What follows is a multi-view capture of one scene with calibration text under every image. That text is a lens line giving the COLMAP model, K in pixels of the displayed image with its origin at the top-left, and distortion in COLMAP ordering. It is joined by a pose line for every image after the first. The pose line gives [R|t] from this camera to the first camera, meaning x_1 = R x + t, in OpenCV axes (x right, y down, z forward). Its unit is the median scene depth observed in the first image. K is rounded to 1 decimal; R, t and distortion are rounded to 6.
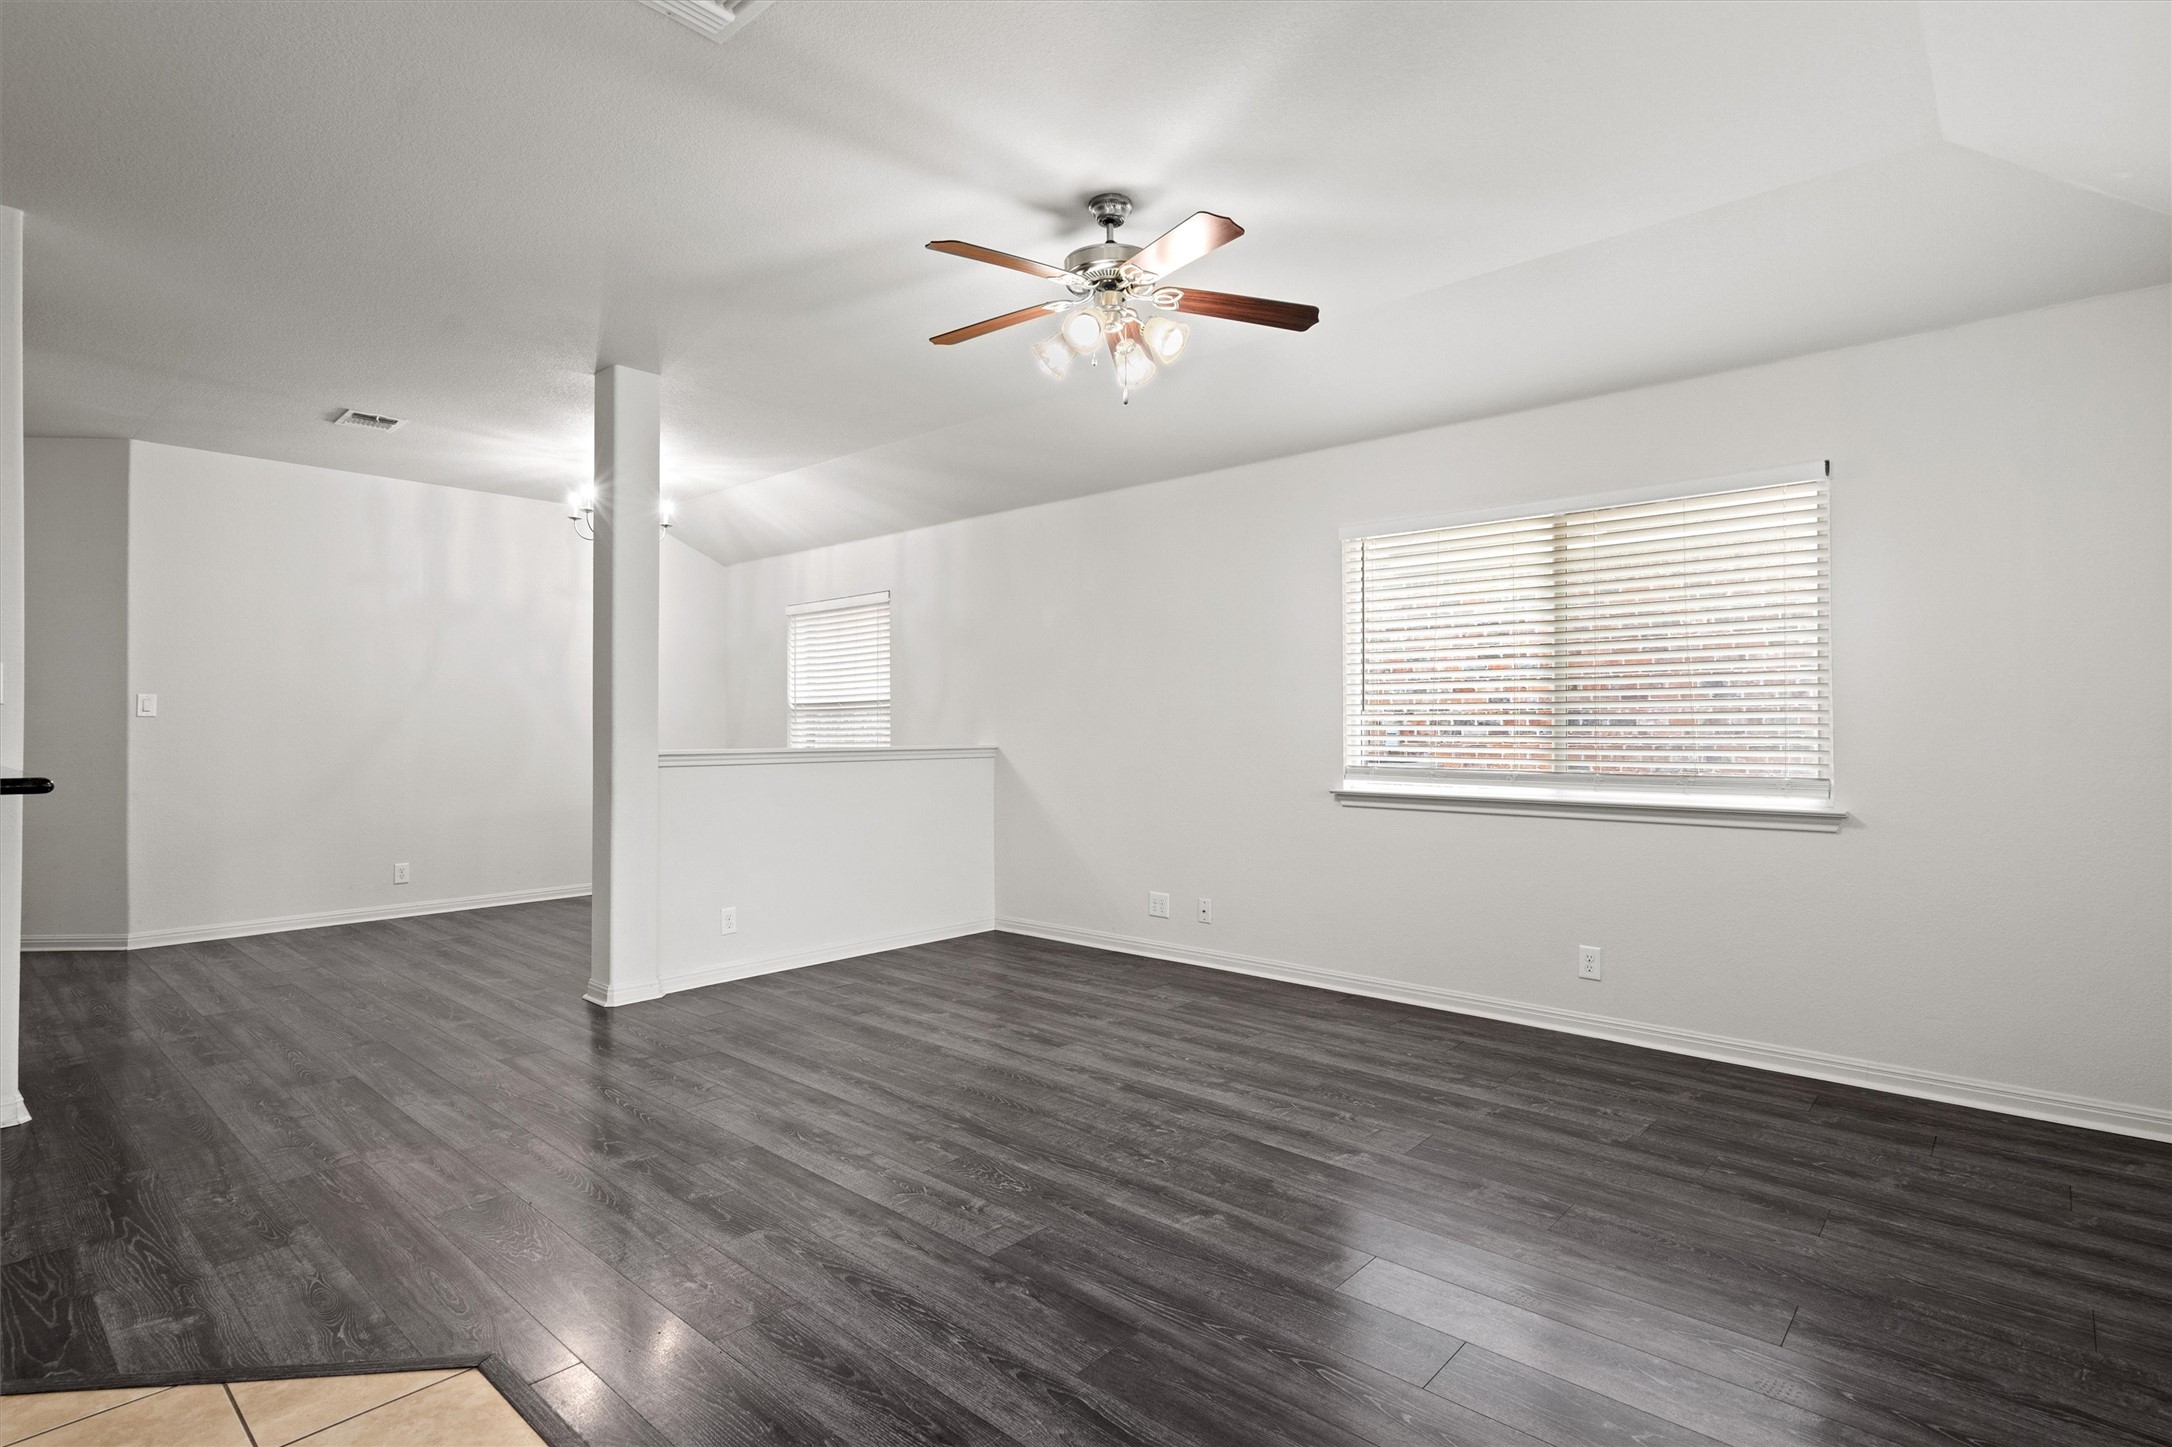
lens RADIAL K [[1076.4, 0, 1075.5], [0, 1076.4, 718.0], [0, 0, 1]] dist [-0.001105, -0.000913]
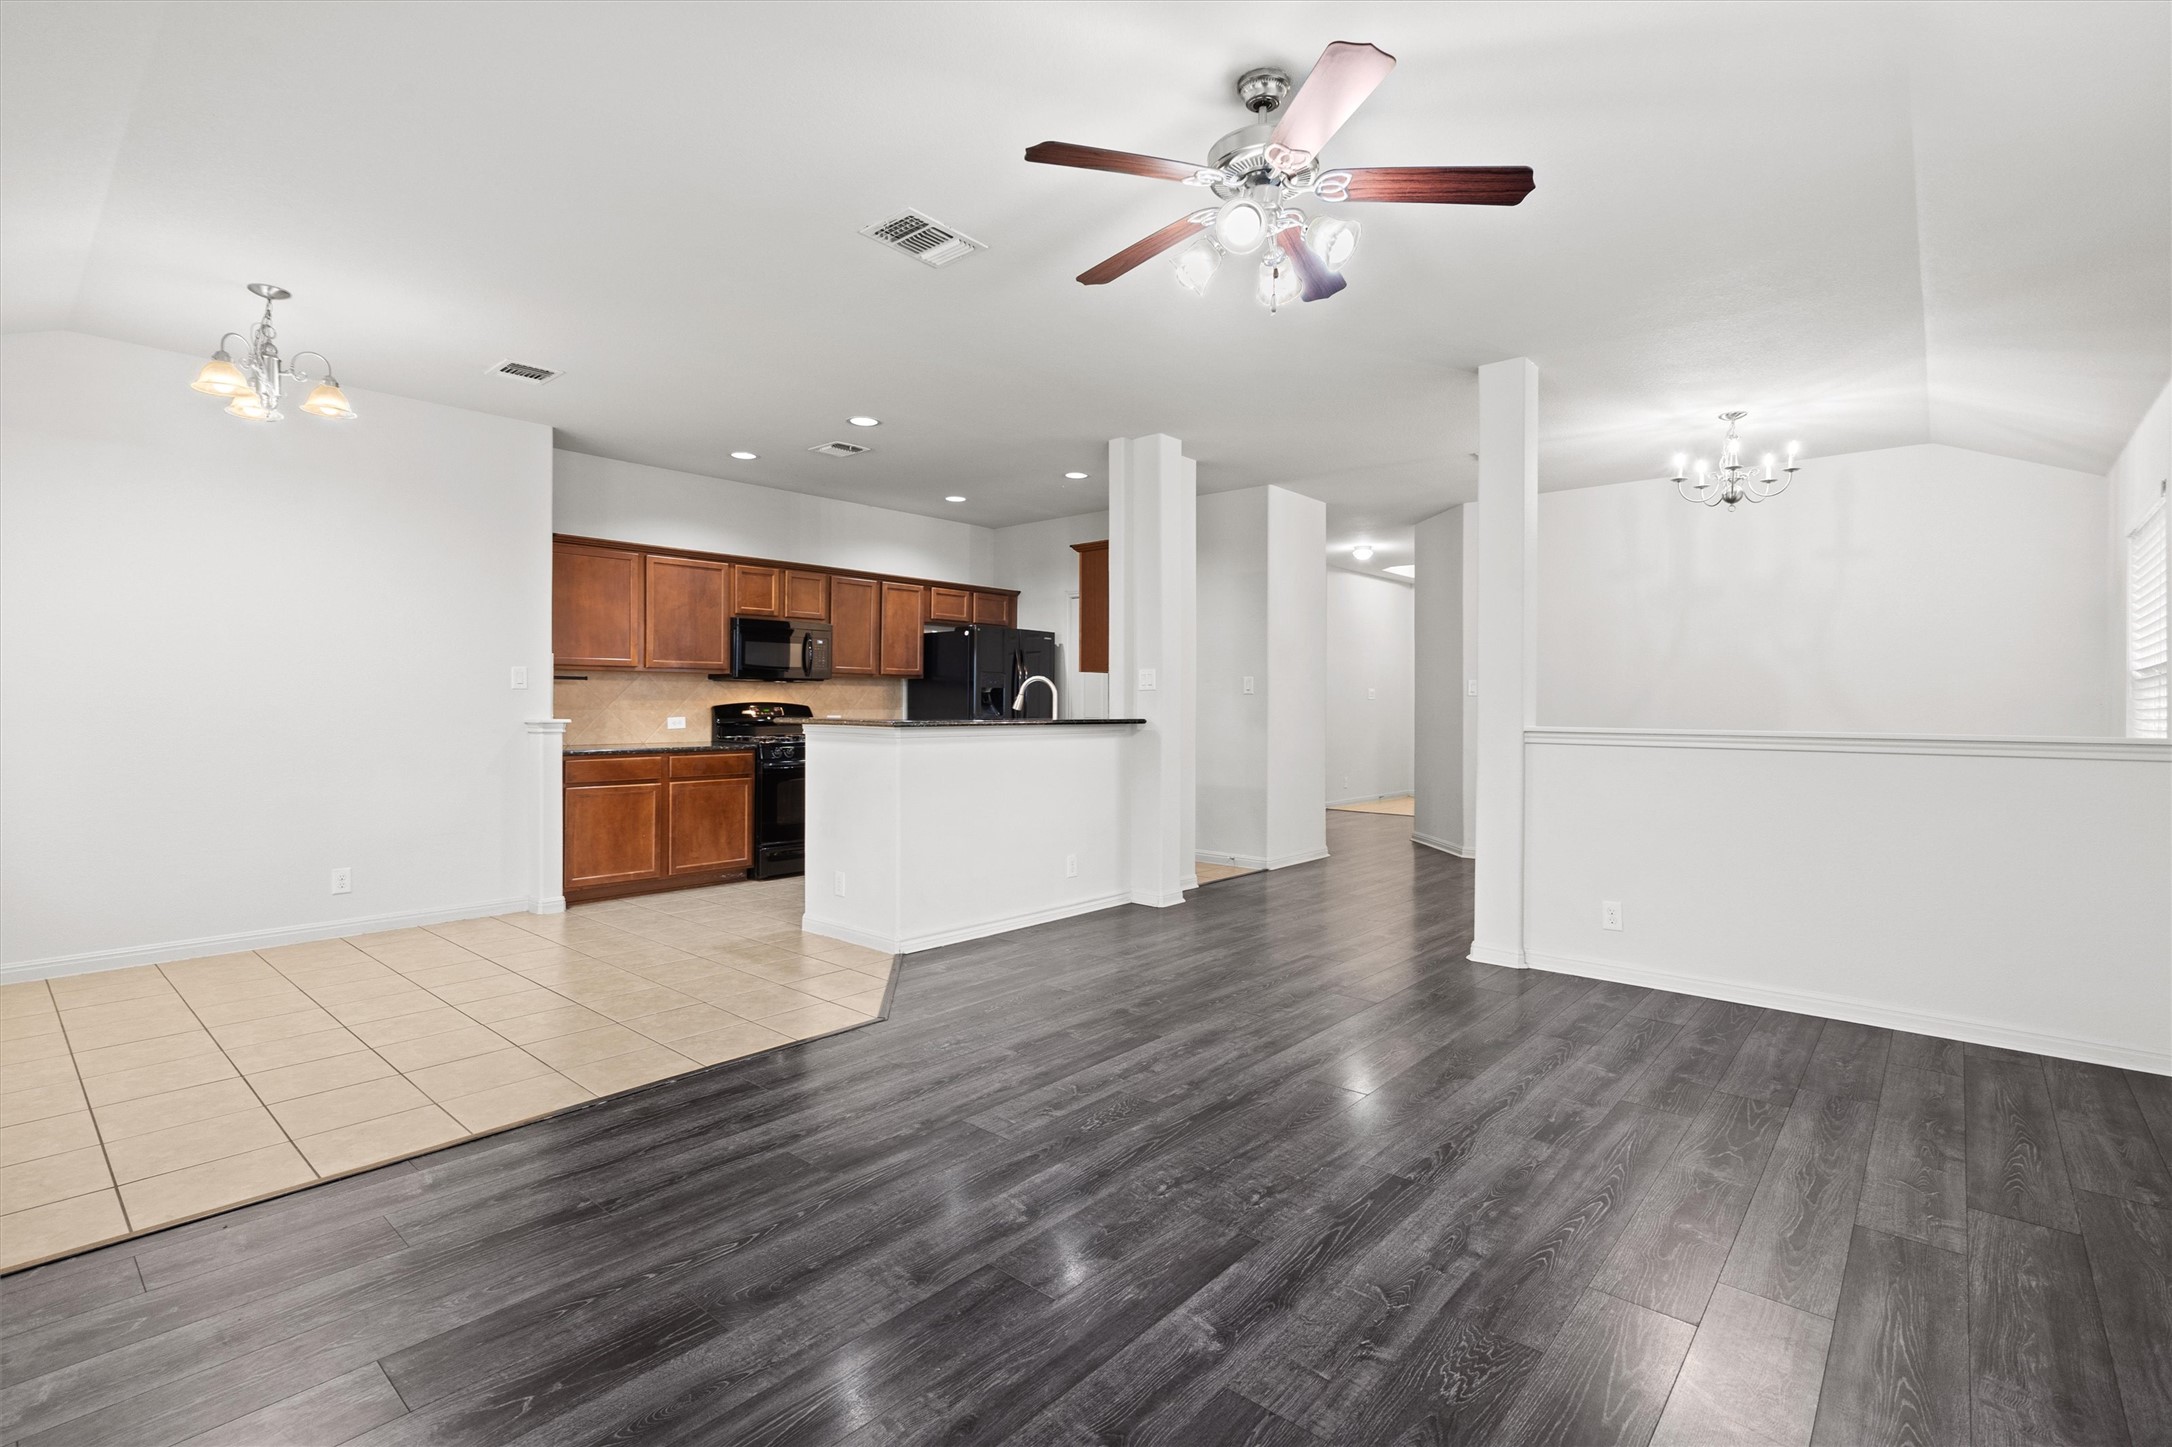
lens RADIAL K [[999.8, 0, 1079.5], [0, 999.8, 700.1], [0, 0, 1]] dist [-0.009543, 0.002911]
pose [[0.012686, -0.001232, -0.999919, 0.776844], [0.002219, 0.999997, -0.001204, 0.007042], [0.999917, -0.002204, 0.012689, 0.800148]]
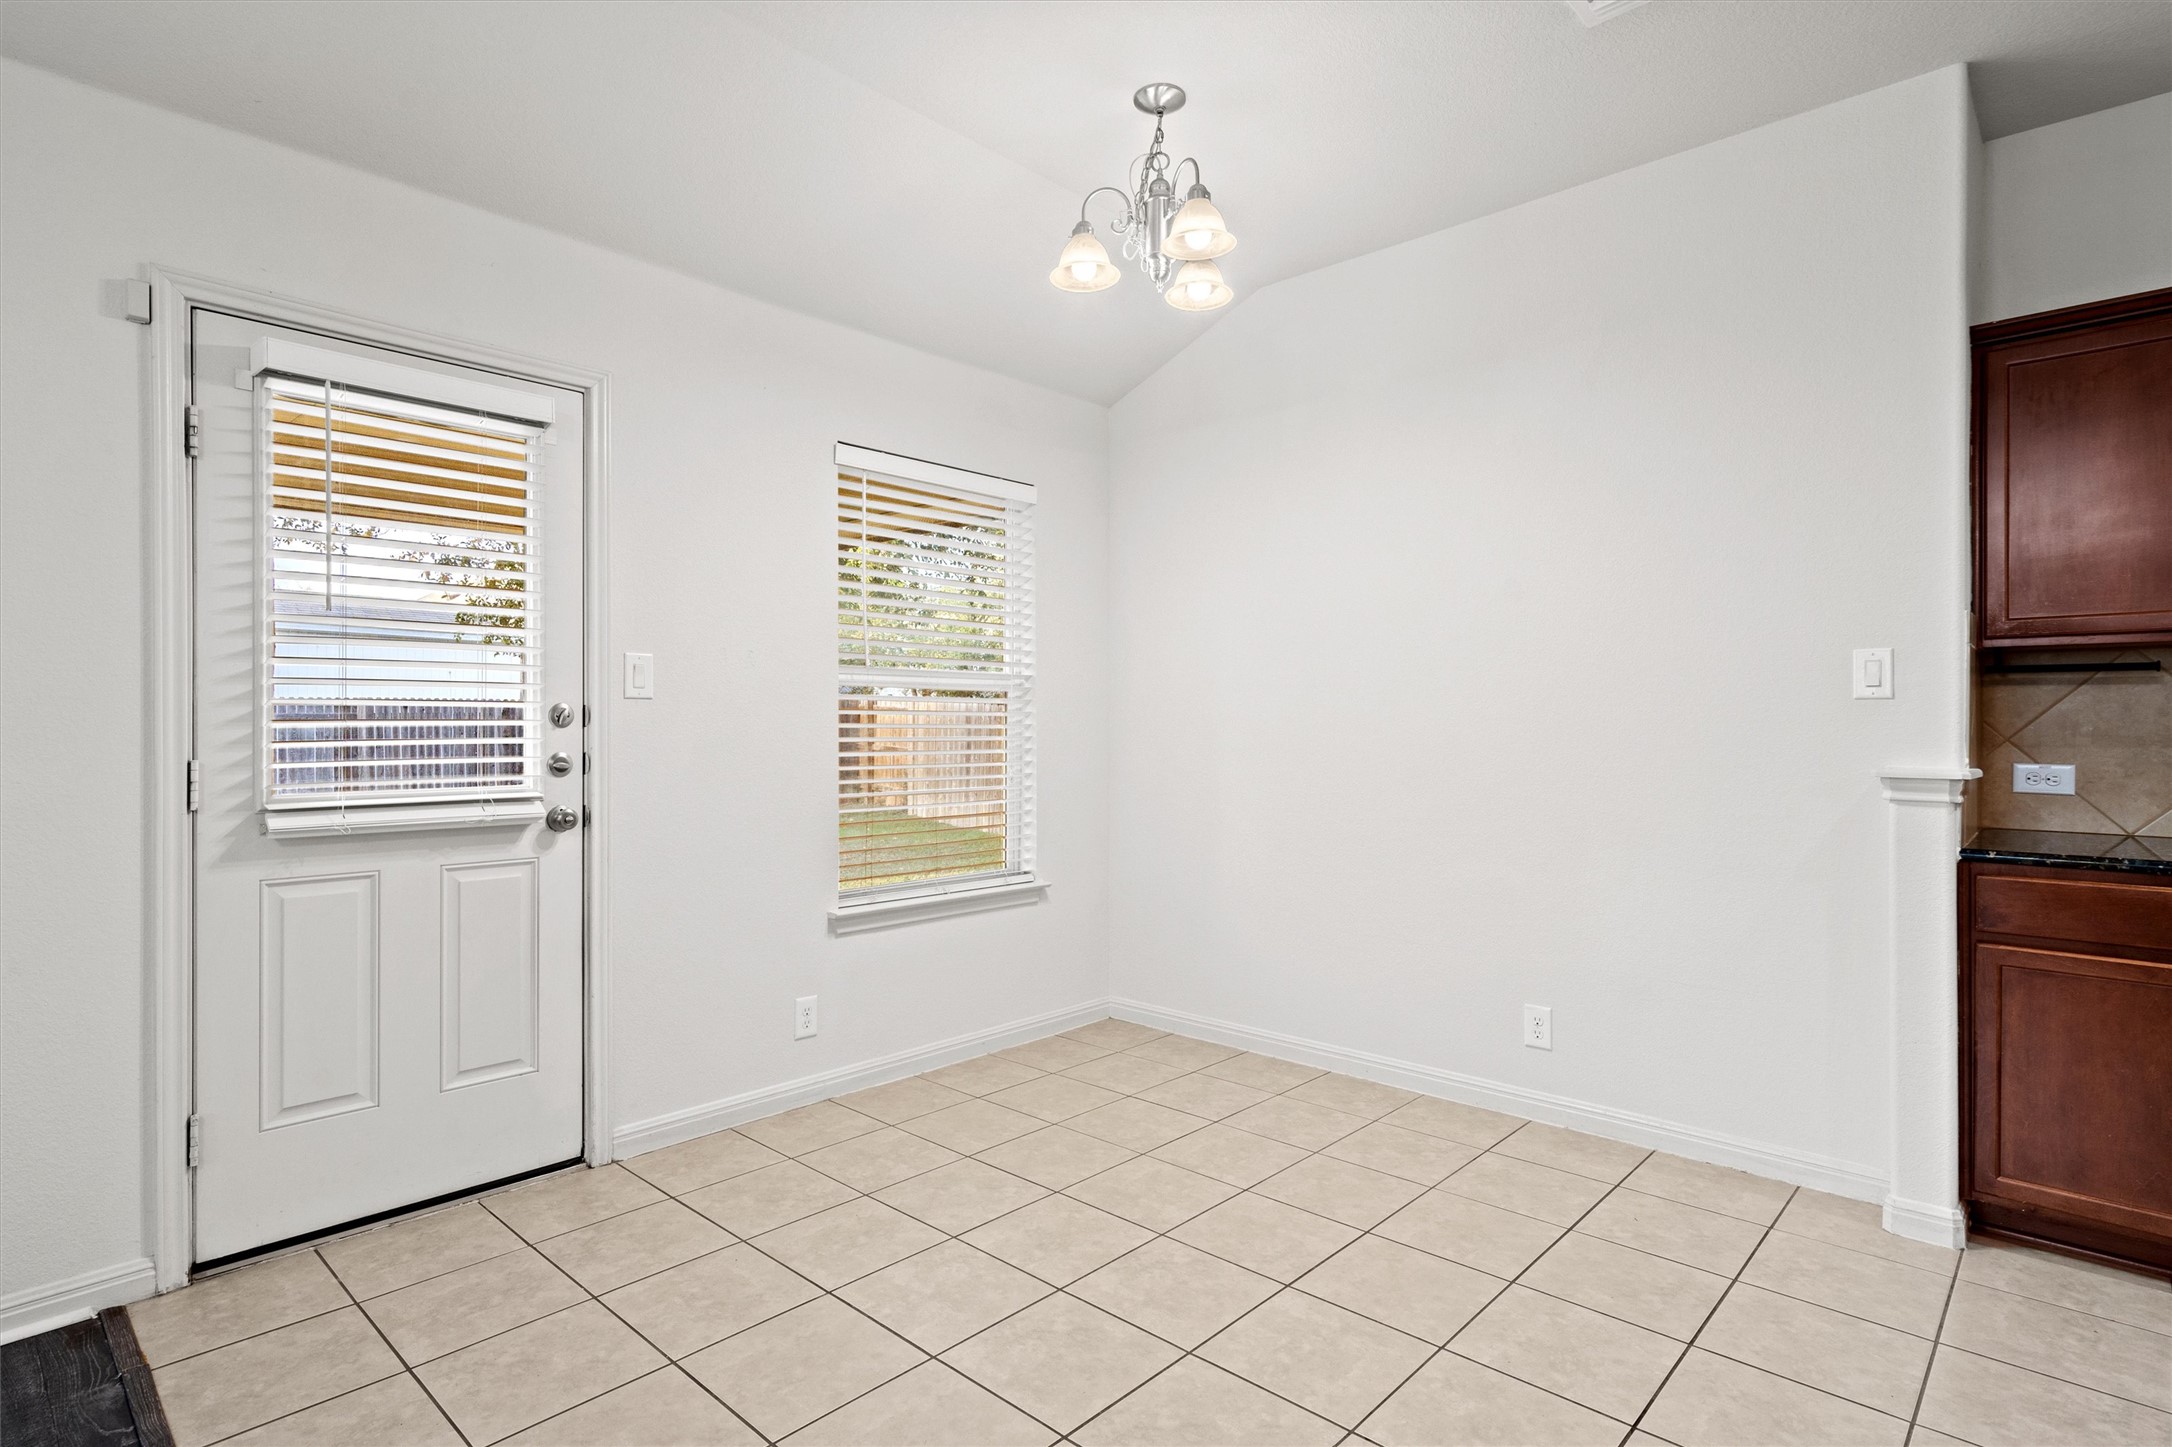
lens RADIAL K [[1076.4, 0, 1087.9], [0, 1076.4, 731.1], [0, 0, 1]] dist [-0.001105, -0.000913]
pose [[-0.999839, 0.001567, 0.017880, -0.331841], [0.001554, 0.999999, -0.000711, 0.007880], [-0.017881, -0.000683, -0.999840, 0.692445]]
